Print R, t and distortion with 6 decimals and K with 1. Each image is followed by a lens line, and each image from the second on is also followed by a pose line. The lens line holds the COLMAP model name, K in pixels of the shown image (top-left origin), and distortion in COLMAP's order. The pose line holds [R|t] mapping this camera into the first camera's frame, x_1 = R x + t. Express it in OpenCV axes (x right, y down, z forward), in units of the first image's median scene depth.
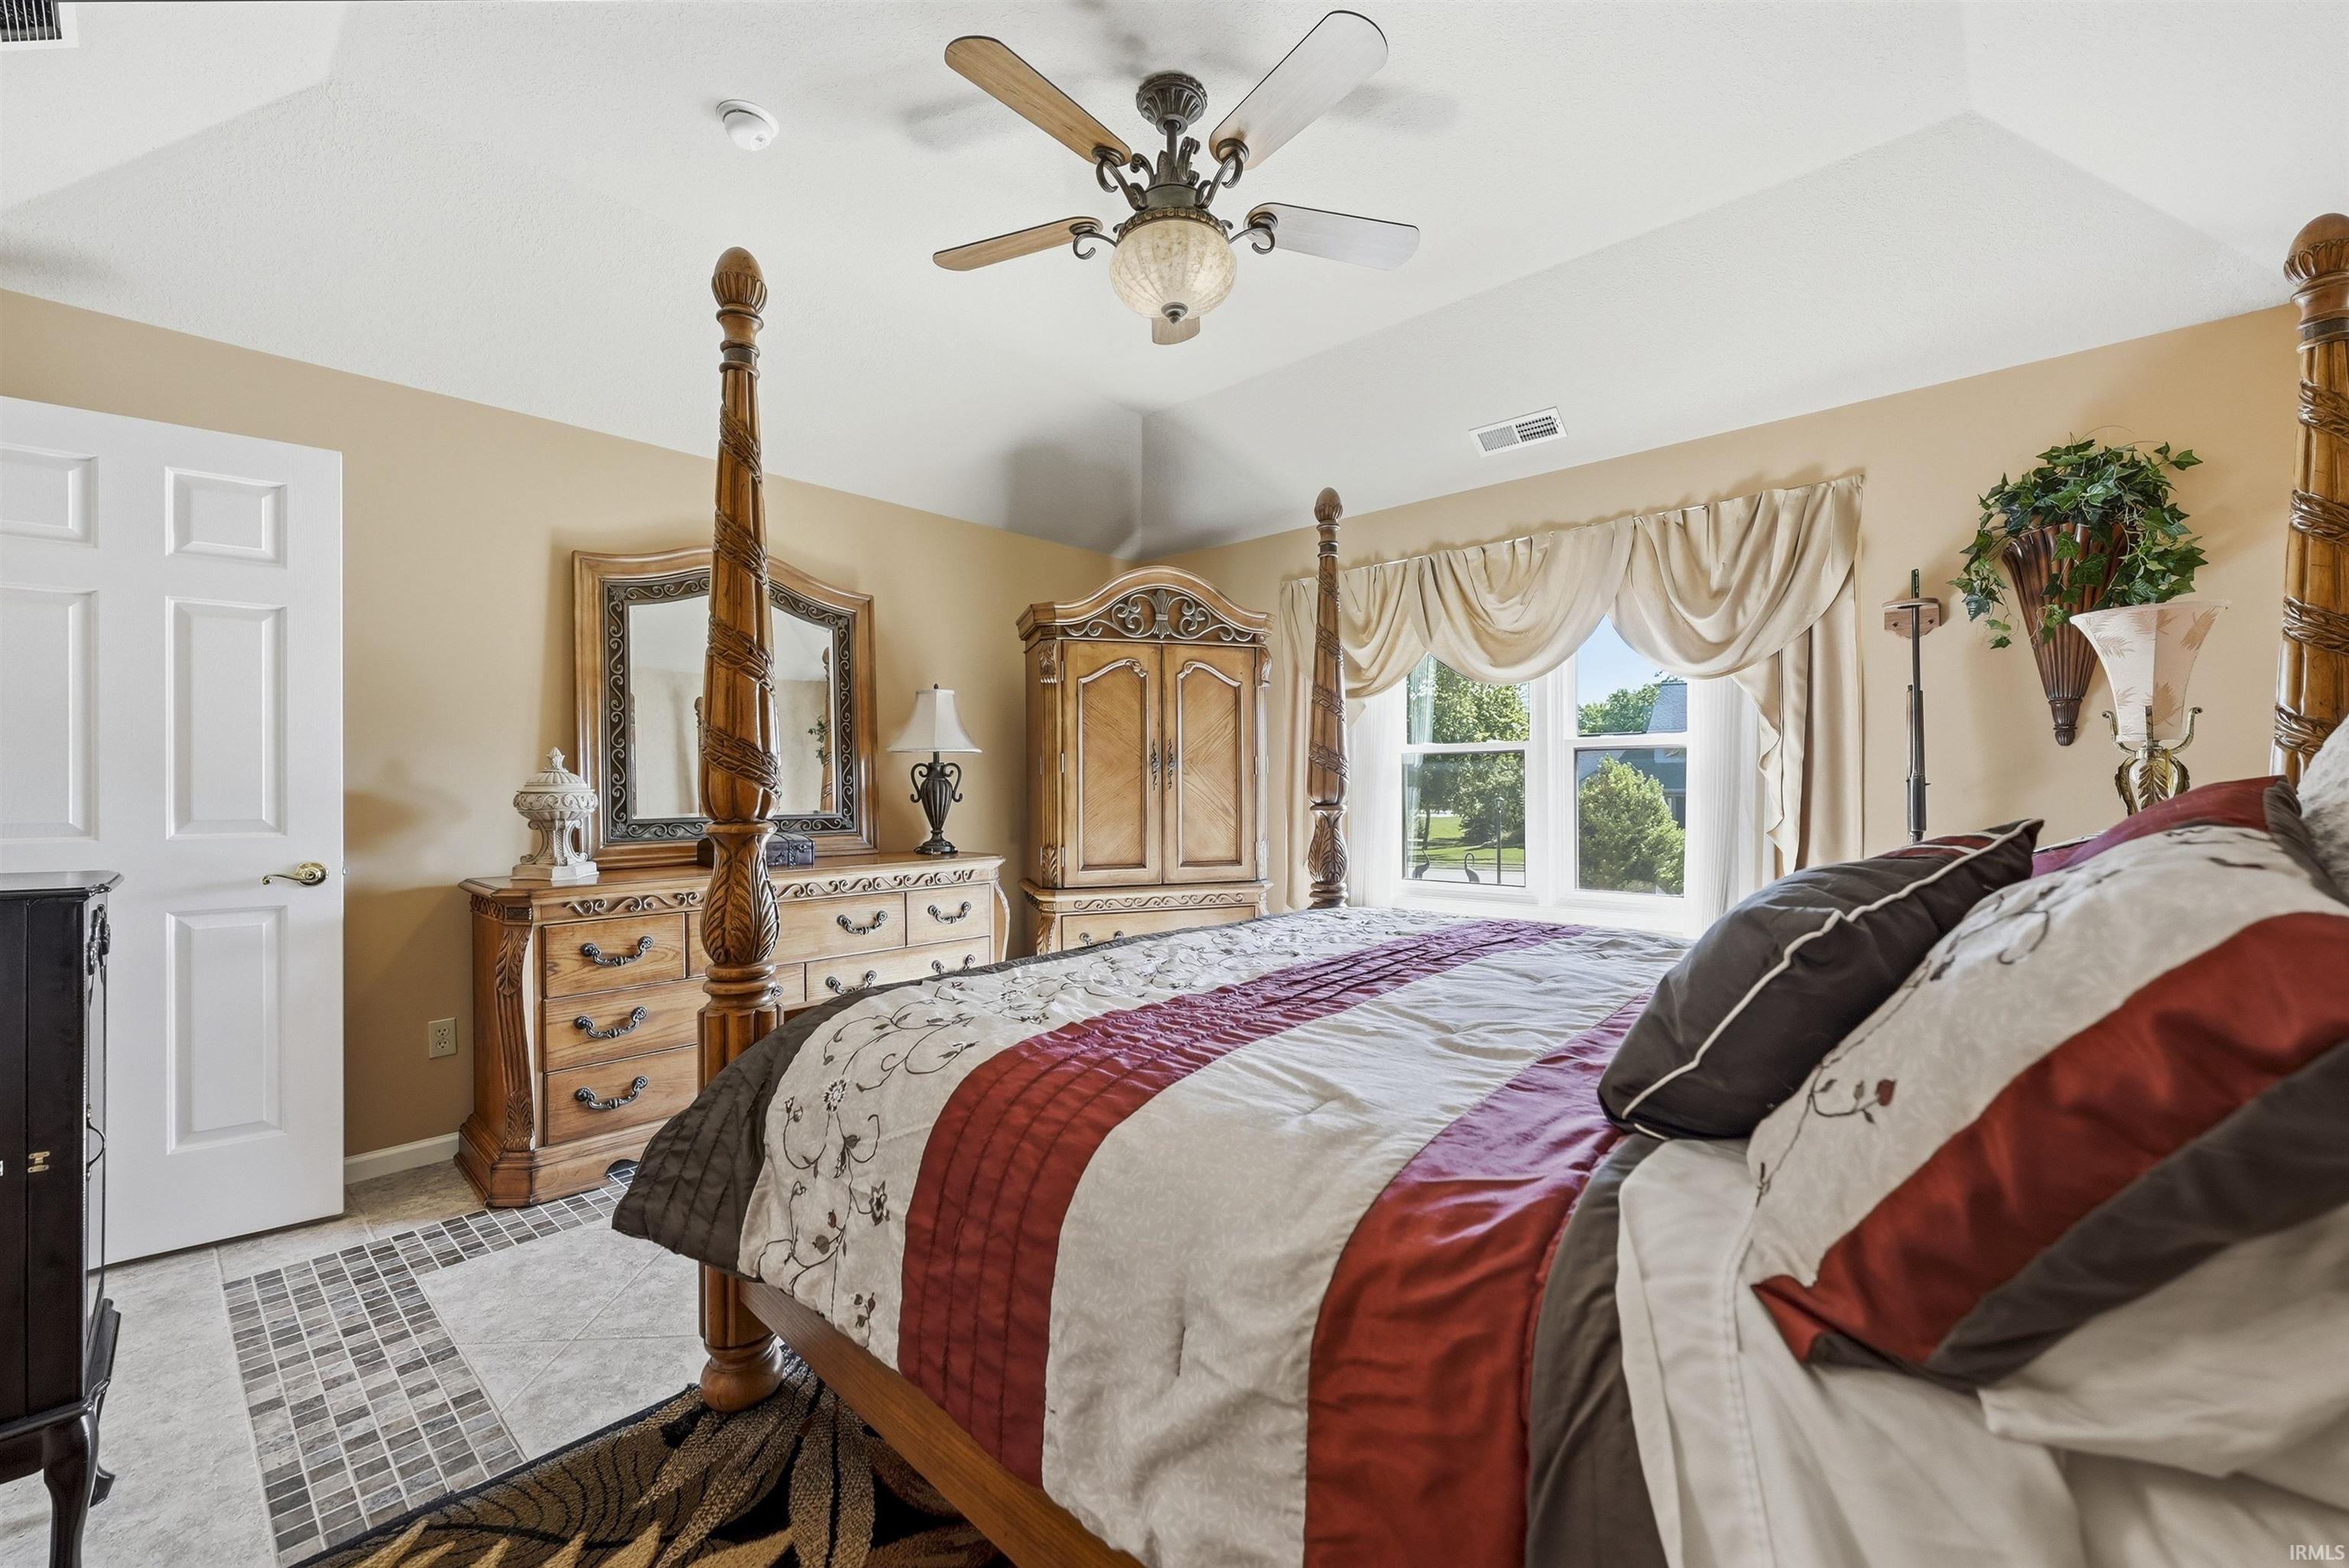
lens RADIAL K [[939.7, 0, 1183.8], [0, 939.7, 791.9], [0, 0, 1]] dist [0.001258, -0.000583]
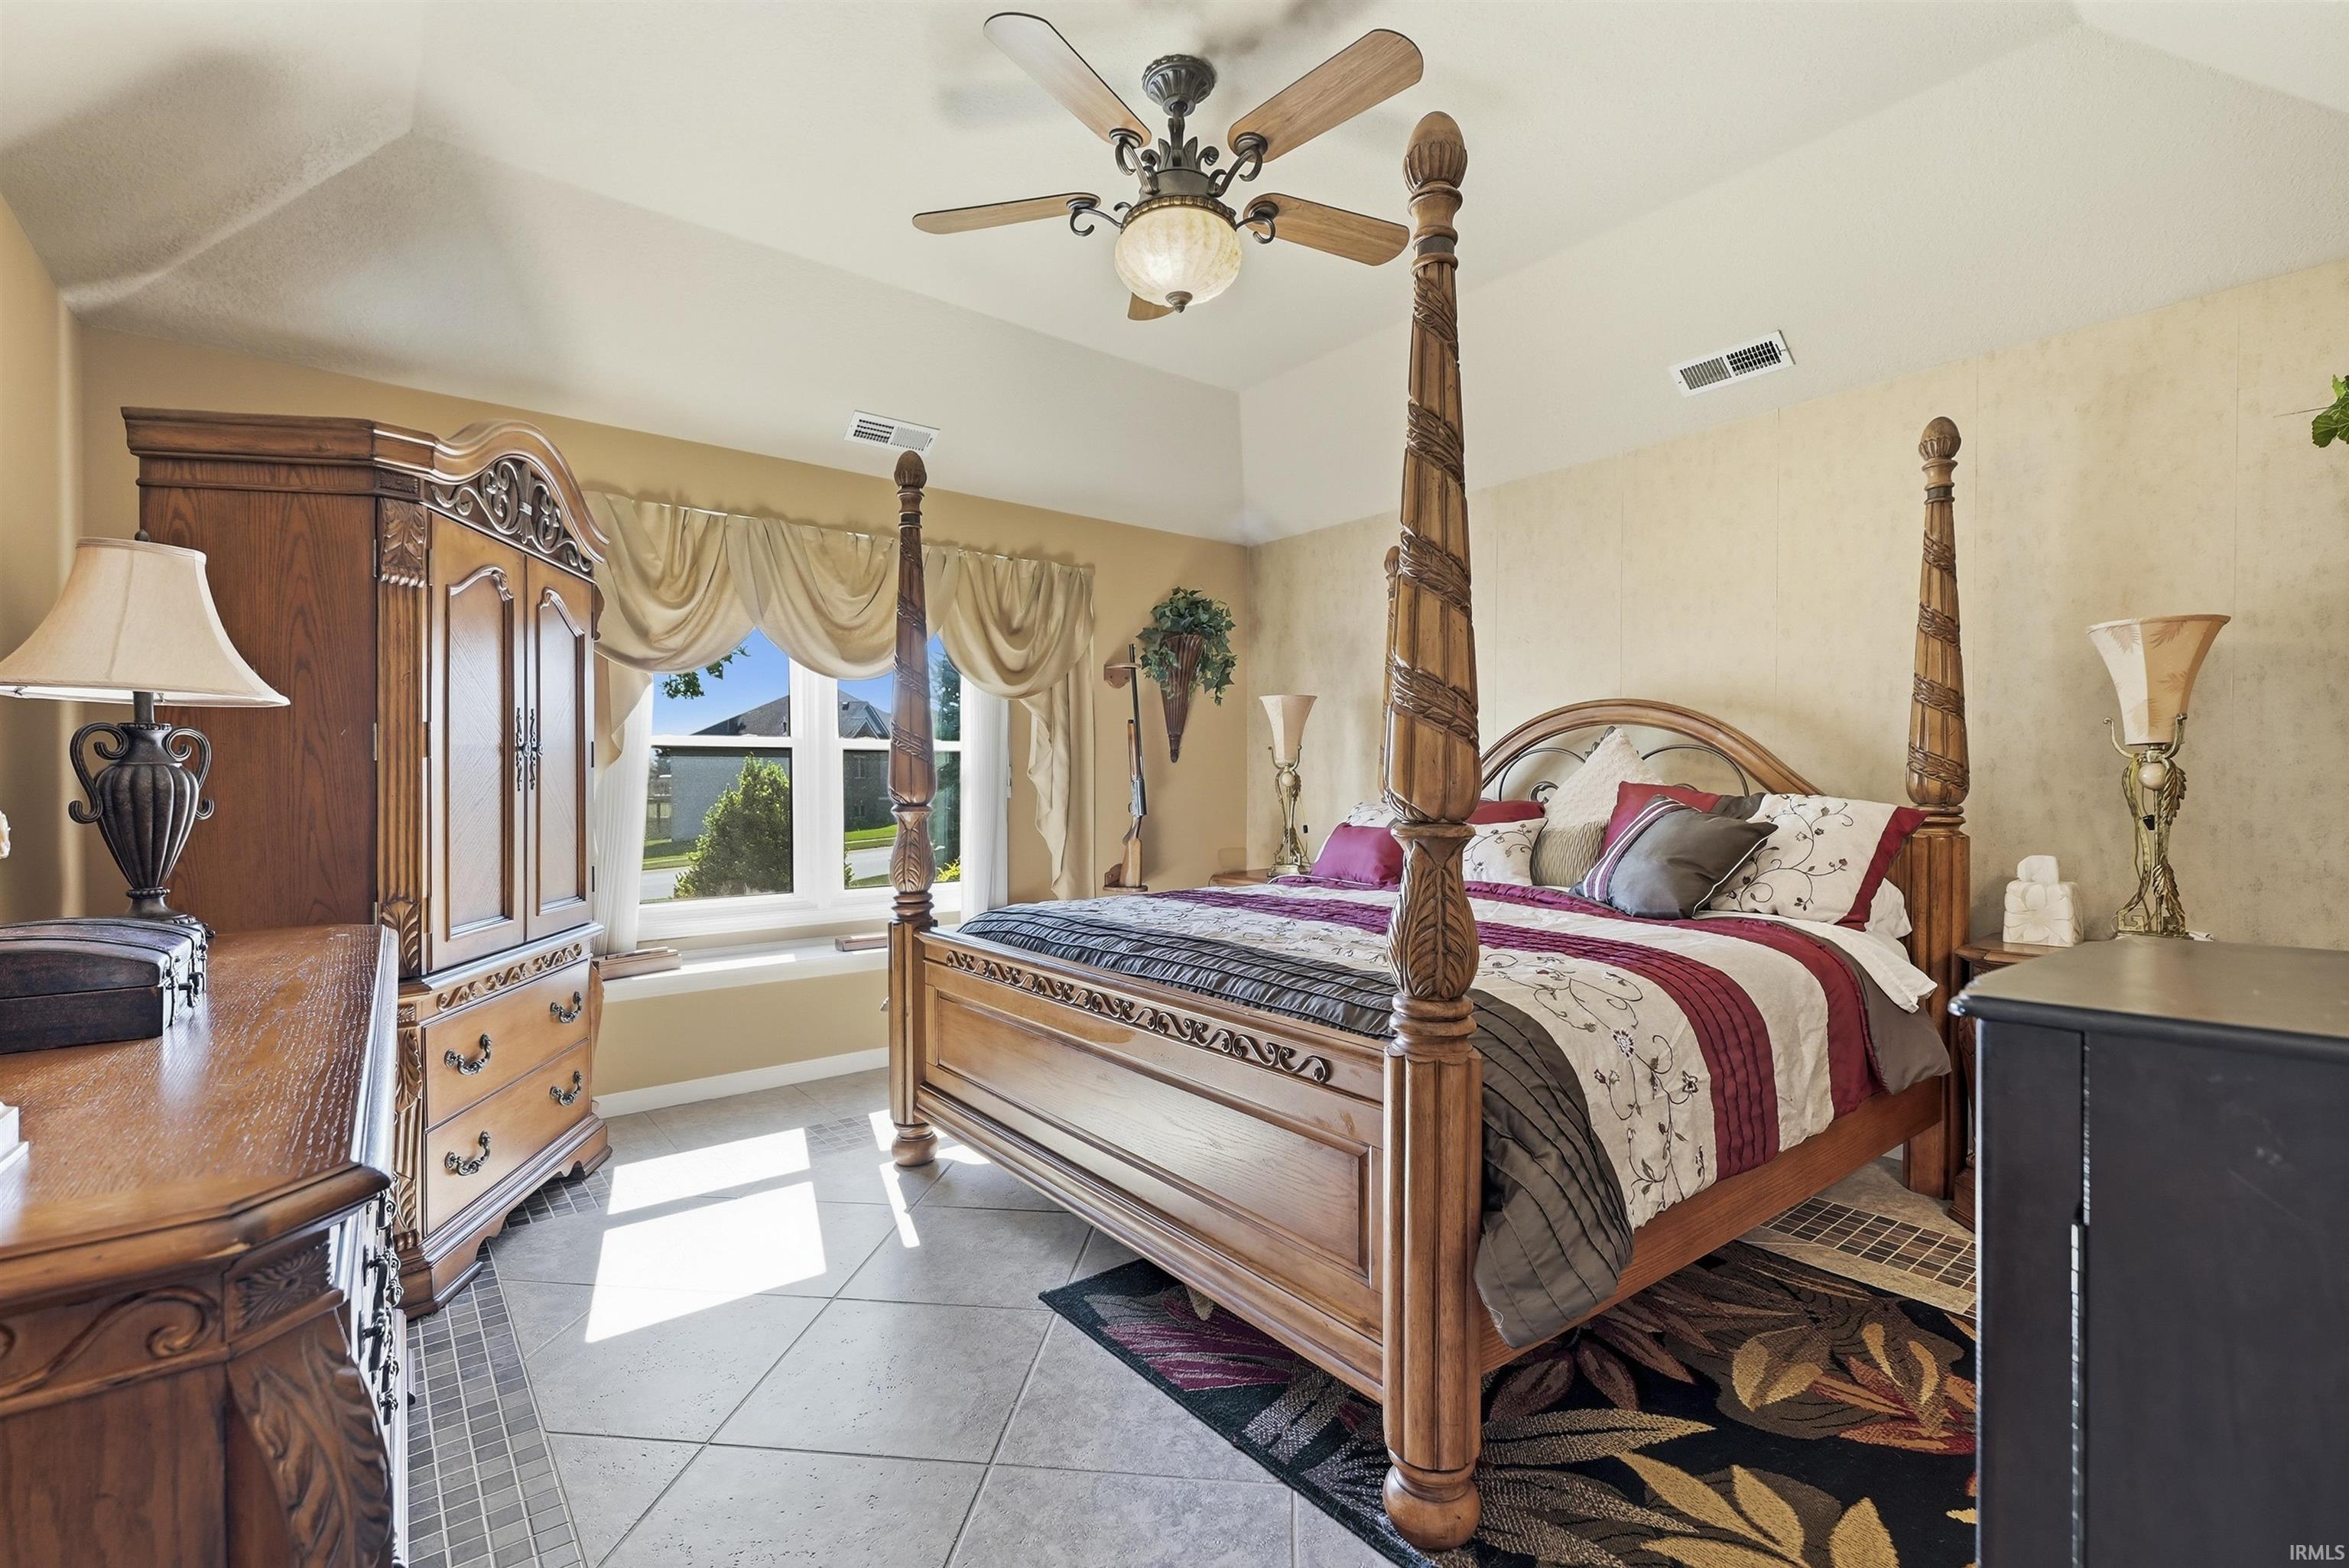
lens RADIAL K [[1025.8, 0, 1167.2], [0, 1025.8, 795.0], [0, 0, 1]] dist [-0.004006, -0.000160]
pose [[0.170583, -0.004908, 0.985331, -0.766897], [0.007192, 0.999967, 0.003736, 0.001809], [-0.985317, 0.006450, 0.170612, 0.595695]]
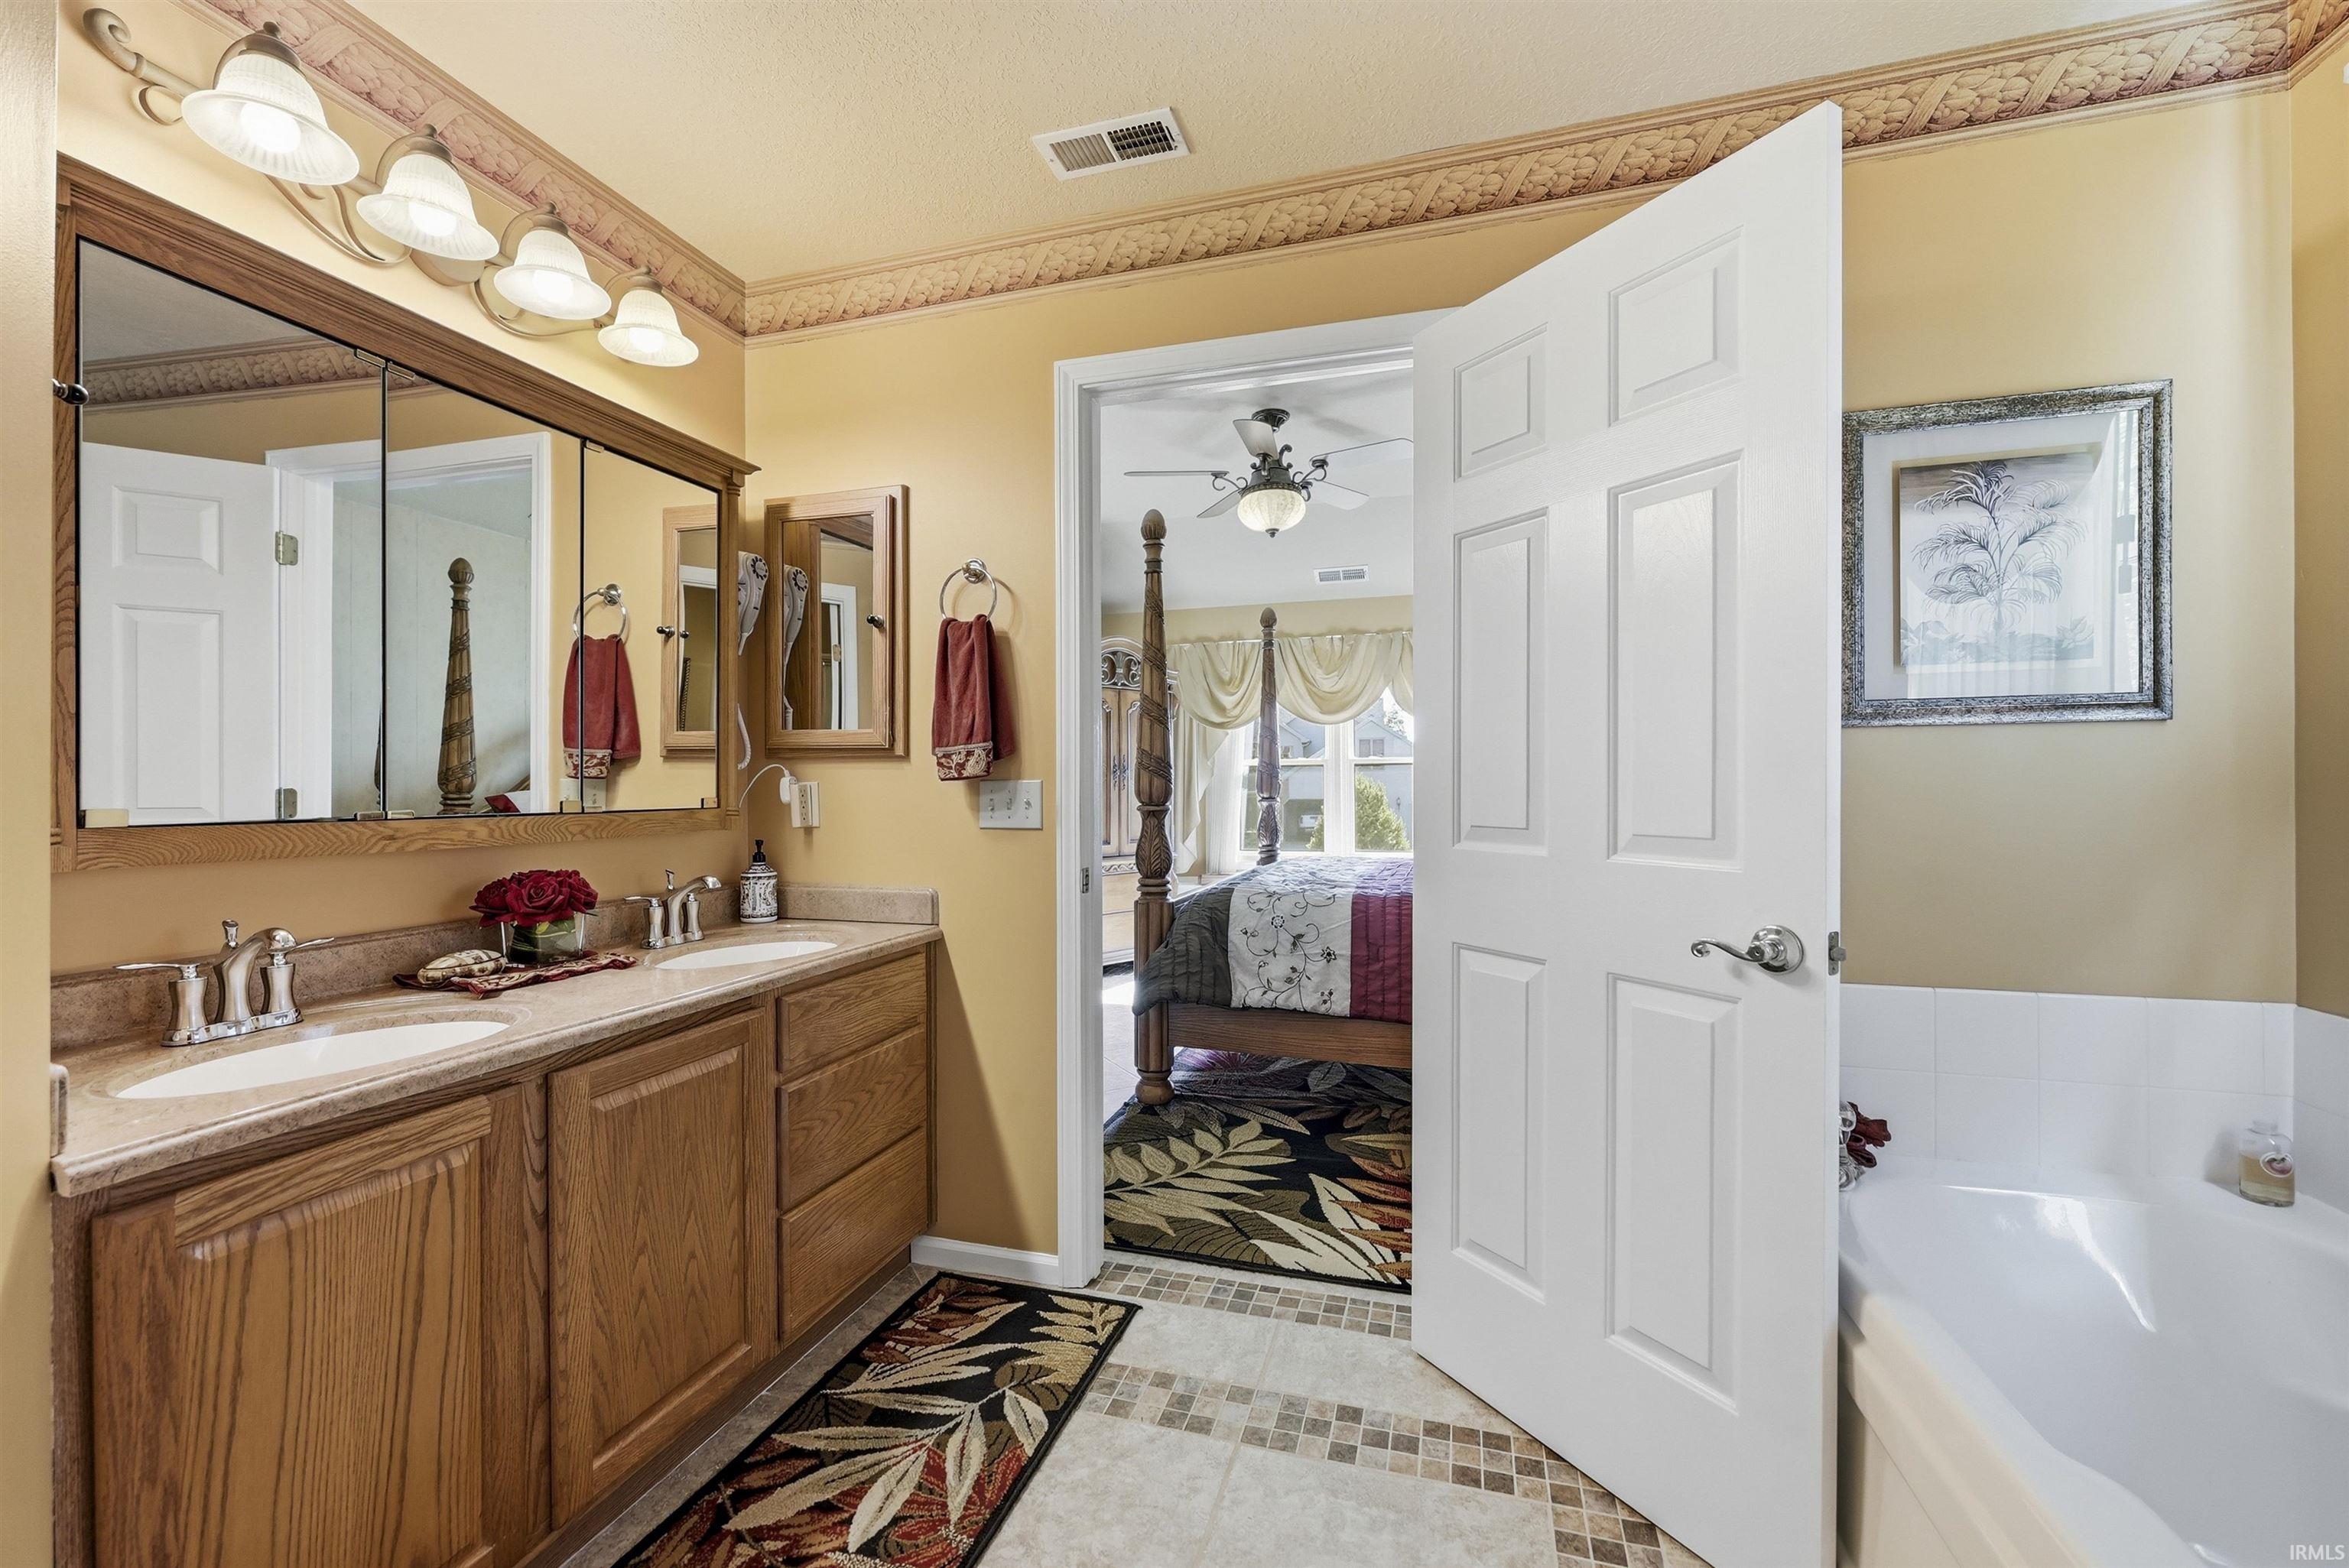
lens RADIAL K [[939.7, 0, 1177.9], [0, 939.7, 782.8], [0, 0, 1]] dist [0.001258, -0.000583]
pose [[0.906474, 0.000620, 0.422262, -0.691319], [0.004766, 0.999920, -0.011700, 0.004826], [-0.422236, 0.012619, 0.906398, -0.433177]]
